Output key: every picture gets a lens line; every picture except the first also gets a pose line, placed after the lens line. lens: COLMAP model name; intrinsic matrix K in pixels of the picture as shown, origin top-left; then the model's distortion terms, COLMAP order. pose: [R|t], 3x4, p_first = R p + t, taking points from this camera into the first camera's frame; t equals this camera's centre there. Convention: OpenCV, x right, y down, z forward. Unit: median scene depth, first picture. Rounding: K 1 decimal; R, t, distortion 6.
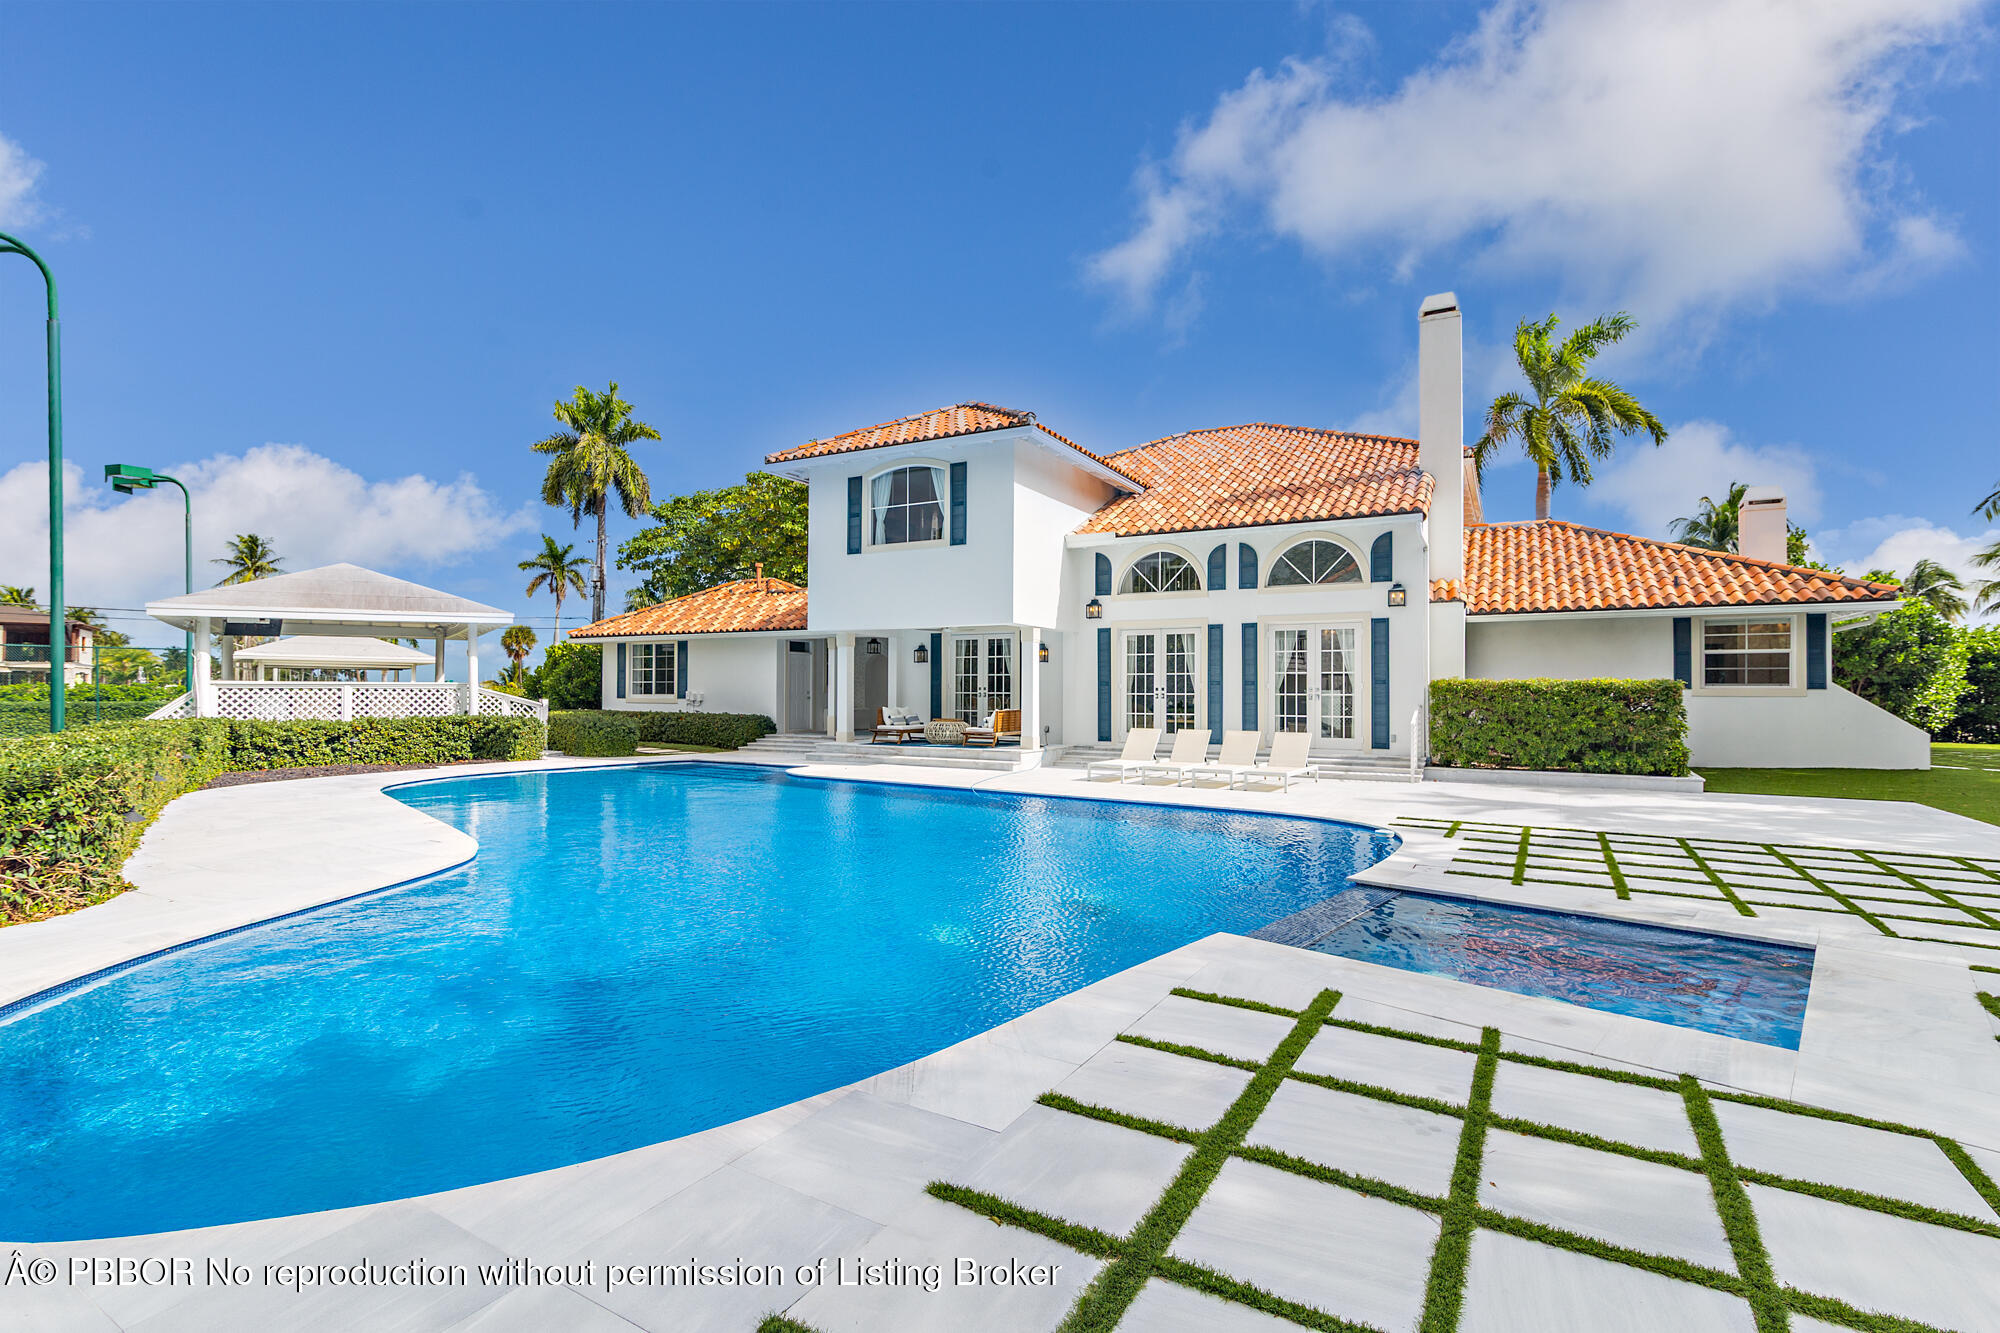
lens RADIAL K [[917.7, 0, 1008.9], [0, 917.7, 694.7], [0, 0, 1]] dist [0.004858, 0.000179]
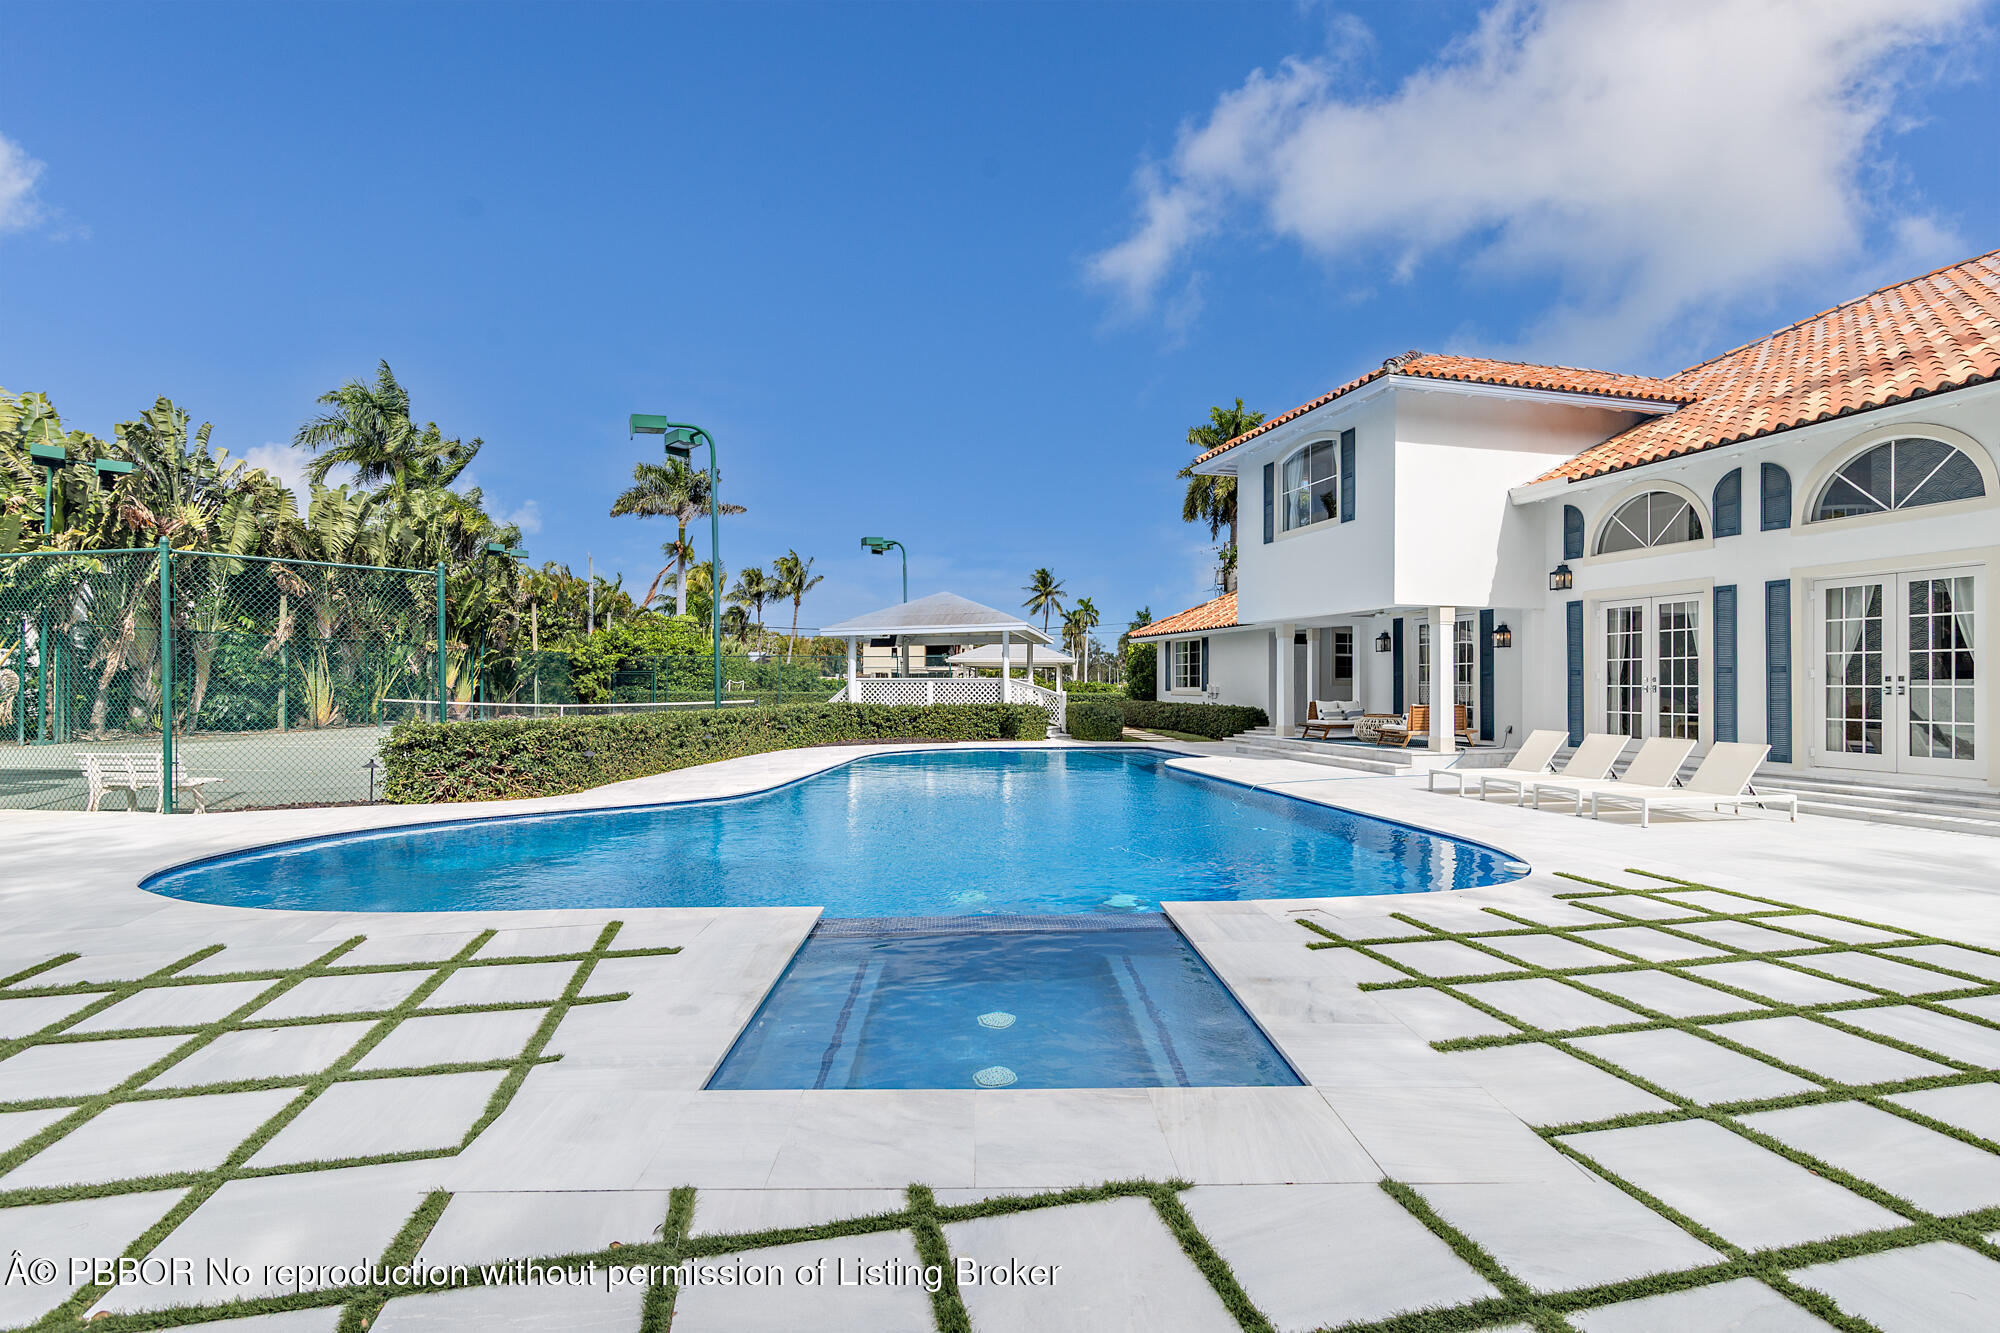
lens RADIAL K [[917.7, 0, 997.5], [0, 917.7, 680.3], [0, 0, 1]] dist [0.004858, 0.000179]
pose [[0.692164, -0.005611, -0.721718, 0.331799], [-0.000575, 0.999965, -0.008326, 0.000947], [0.721740, 0.006178, 0.692137, 0.117730]]
